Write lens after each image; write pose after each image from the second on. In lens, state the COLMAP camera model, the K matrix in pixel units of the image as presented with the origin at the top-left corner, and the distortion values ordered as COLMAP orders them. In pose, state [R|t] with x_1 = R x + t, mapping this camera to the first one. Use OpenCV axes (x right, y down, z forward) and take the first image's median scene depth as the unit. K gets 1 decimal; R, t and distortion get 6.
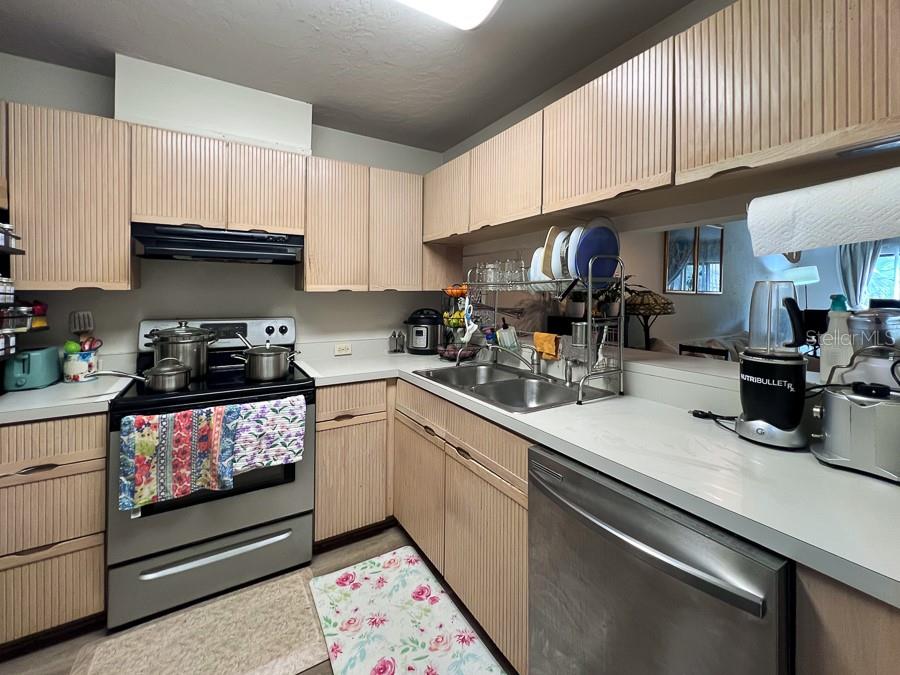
lens RADIAL K [[364.7, 0, 439.9], [0, 364.7, 289.5], [0, 0, 1]] dist [-0.000024, -0.000048]
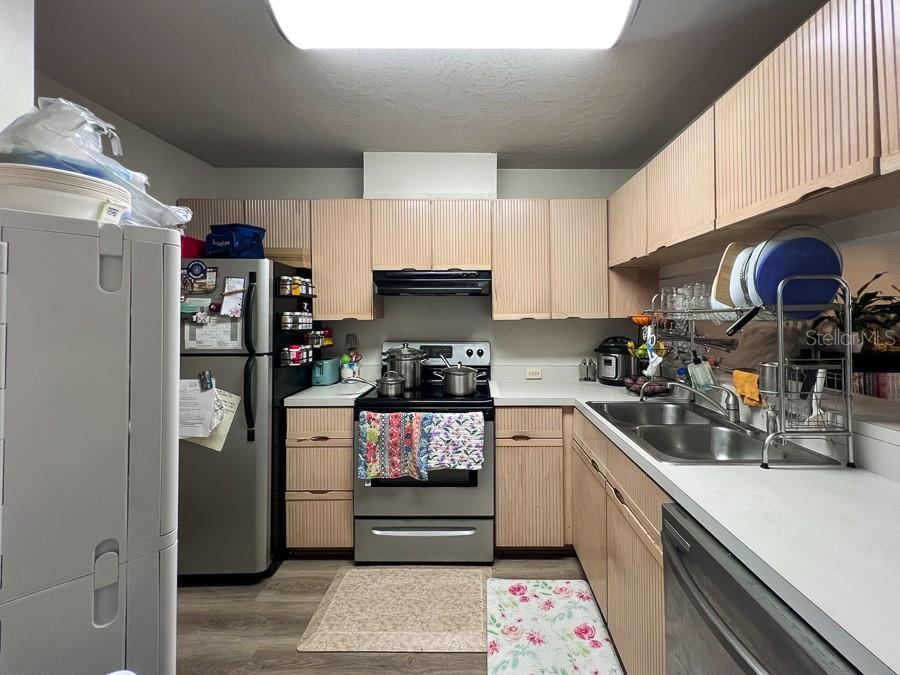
lens RADIAL K [[364.7, 0, 483.1], [0, 364.7, 306.8], [0, 0, 1]] dist [-0.000024, -0.000048]
pose [[0.867057, -0.018529, -0.497864, 0.207891], [0.011675, 0.999789, -0.016877, -0.020180], [0.498071, 0.008821, 0.867091, 0.013158]]
